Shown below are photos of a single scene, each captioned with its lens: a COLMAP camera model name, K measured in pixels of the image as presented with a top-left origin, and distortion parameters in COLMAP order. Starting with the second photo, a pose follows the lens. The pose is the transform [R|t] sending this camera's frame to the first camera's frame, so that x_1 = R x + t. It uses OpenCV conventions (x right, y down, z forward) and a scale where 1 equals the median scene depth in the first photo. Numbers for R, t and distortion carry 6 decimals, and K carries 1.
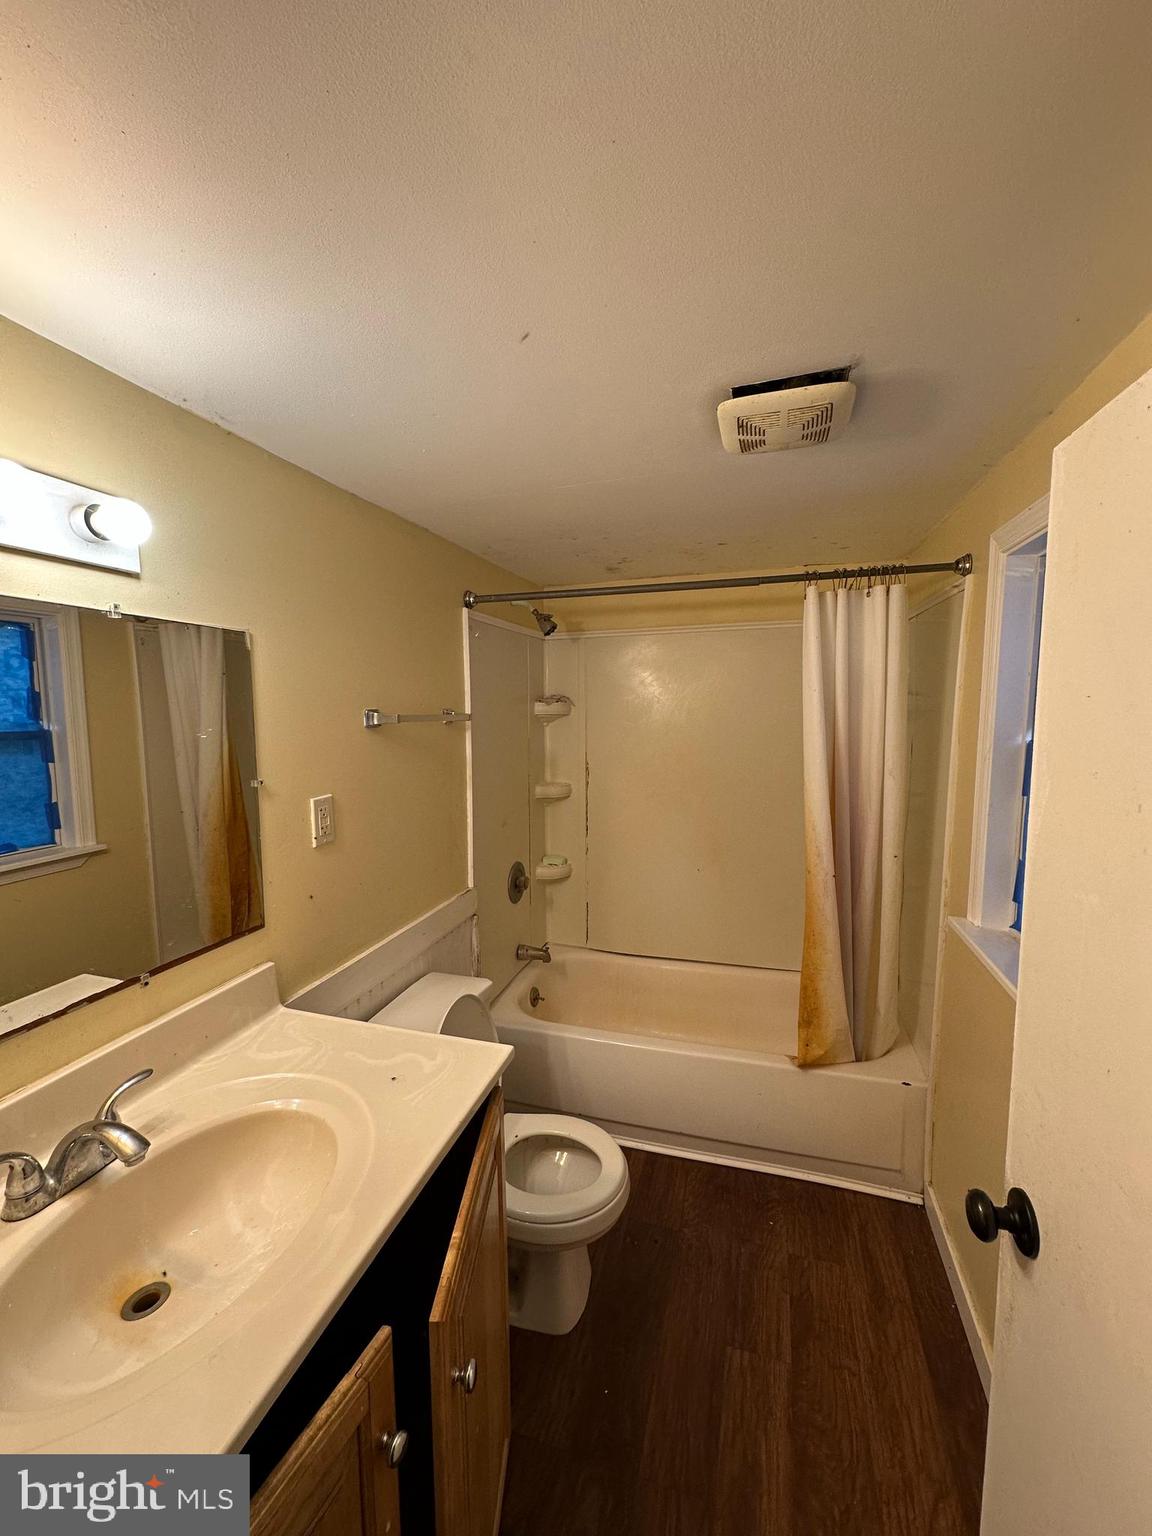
lens RADIAL K [[612.9, 0, 577.9], [0, 612.9, 768.4], [0, 0, 1]] dist [-0.003732, 0.000469]
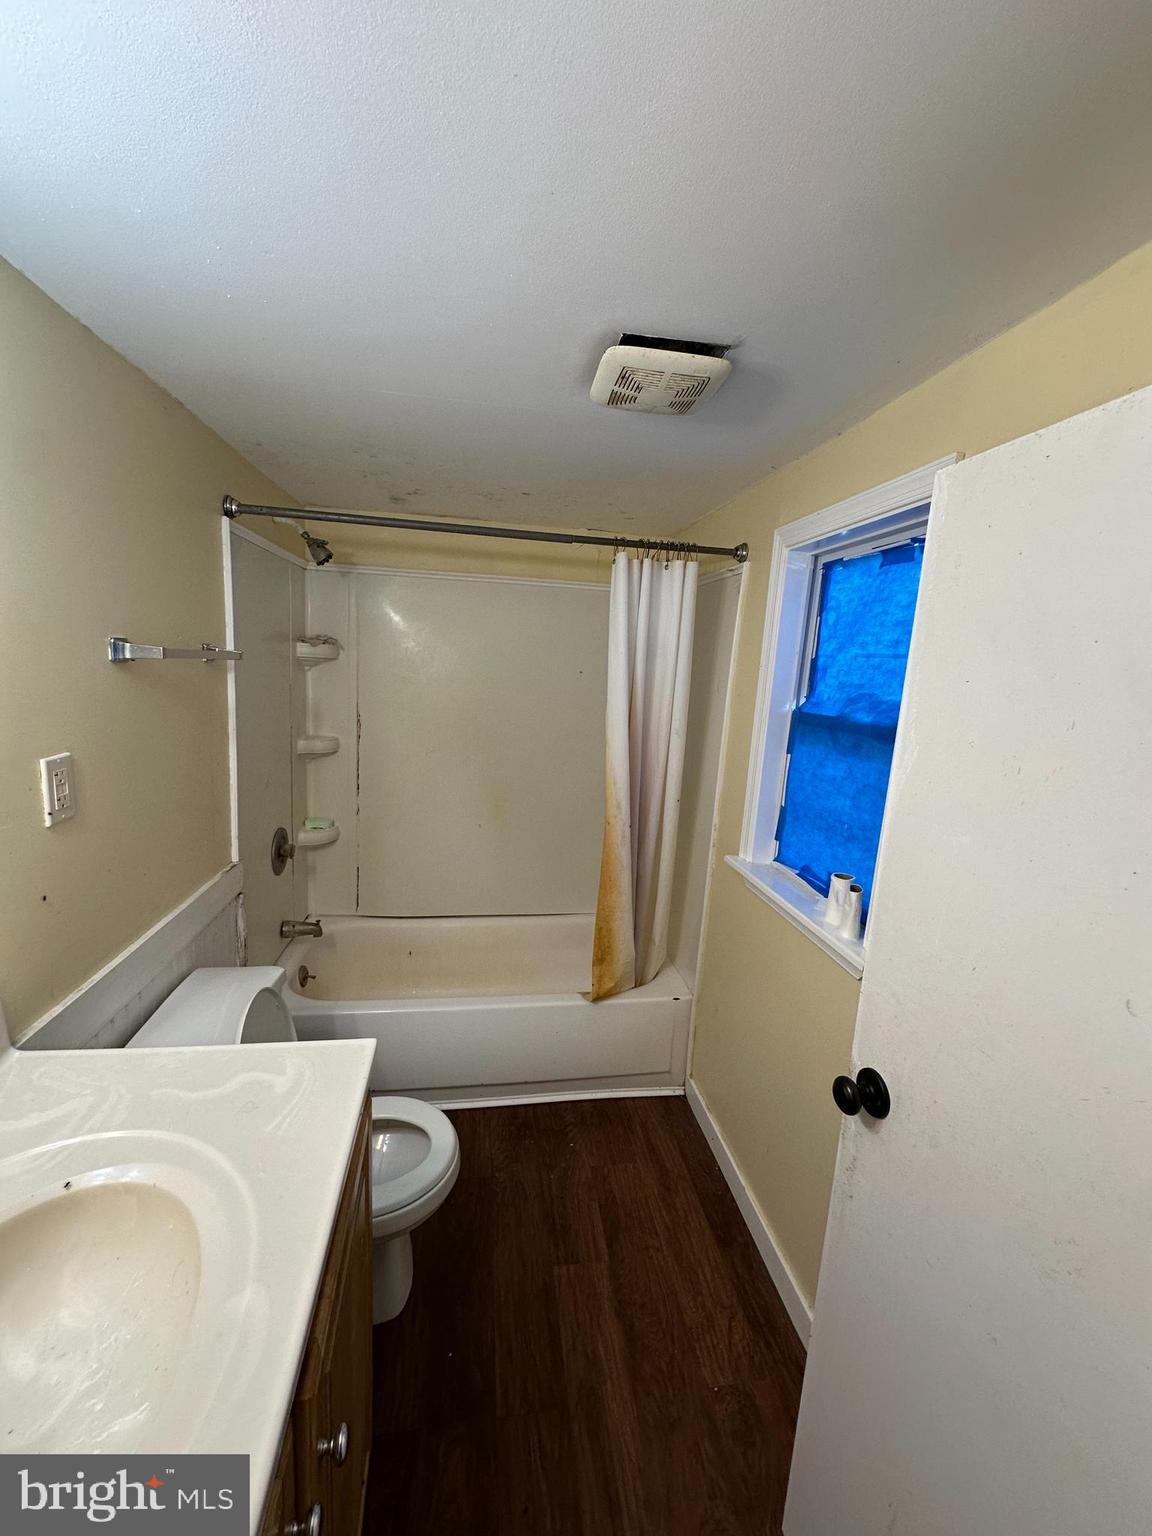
lens RADIAL K [[612.9, 0, 577.9], [0, 612.9, 768.4], [0, 0, 1]] dist [-0.003732, 0.000469]
pose [[0.897754, -0.011908, 0.440335, -0.144820], [-0.022355, 0.997115, 0.072542, -0.004012], [-0.439929, -0.074969, 0.894898, 0.069319]]
